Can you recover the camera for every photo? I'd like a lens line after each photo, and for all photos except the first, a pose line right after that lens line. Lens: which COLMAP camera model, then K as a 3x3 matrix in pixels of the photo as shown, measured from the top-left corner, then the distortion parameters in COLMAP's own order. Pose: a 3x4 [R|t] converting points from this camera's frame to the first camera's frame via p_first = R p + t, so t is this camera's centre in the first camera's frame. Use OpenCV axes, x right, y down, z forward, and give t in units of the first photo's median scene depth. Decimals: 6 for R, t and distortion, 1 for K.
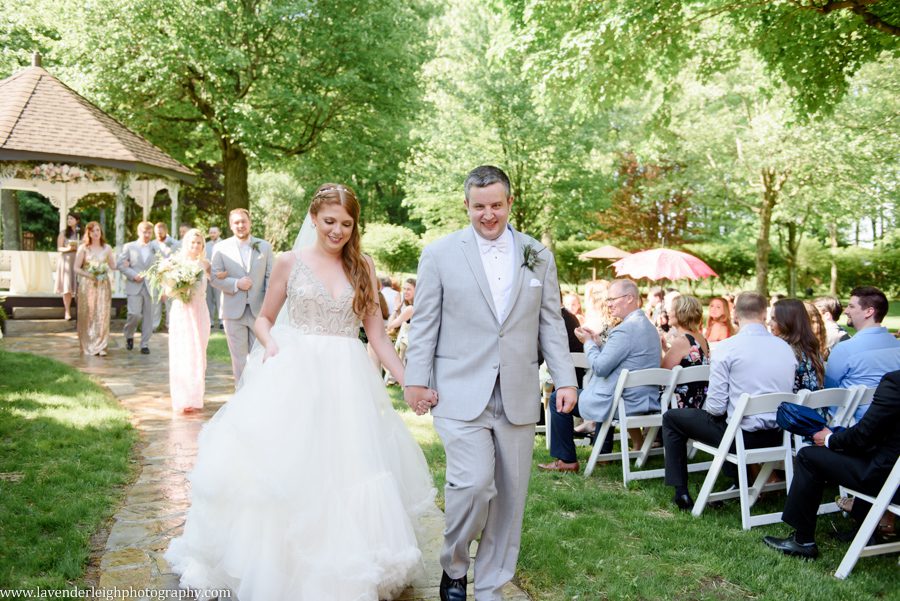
lens RADIAL K [[897.9, 0, 450.0], [0, 897.9, 300.5], [0, 0, 1]] dist [-0.050478, 0.014203]
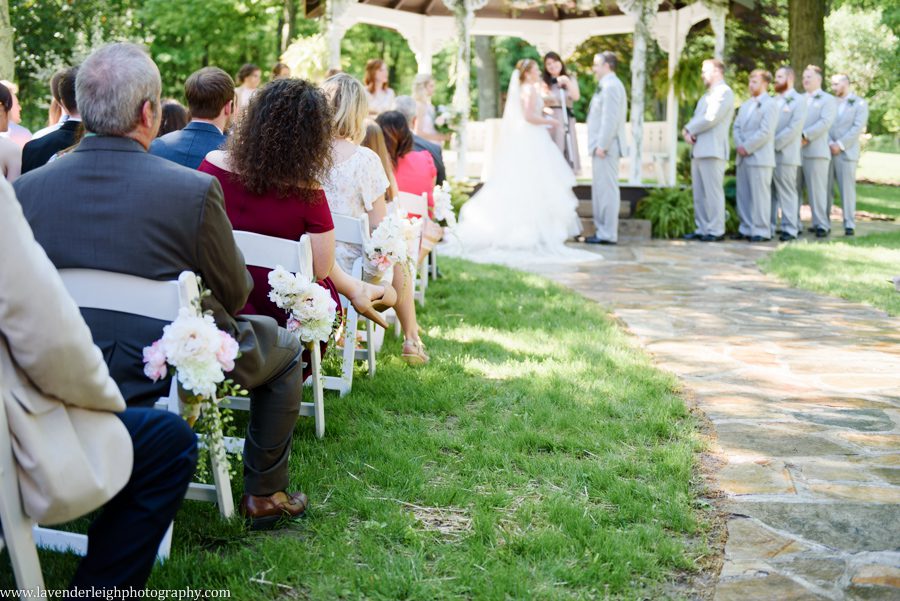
lens RADIAL K [[1247.5, 0, 450.0], [0, 1247.5, 300.5], [0, 0, 1]] dist [-0.058497, 0.003106]
pose [[0.882223, 0.049581, -0.468215, -0.065001], [-0.015675, 0.996982, 0.076040, 0.012945], [0.470572, -0.059745, 0.880337, 0.144937]]
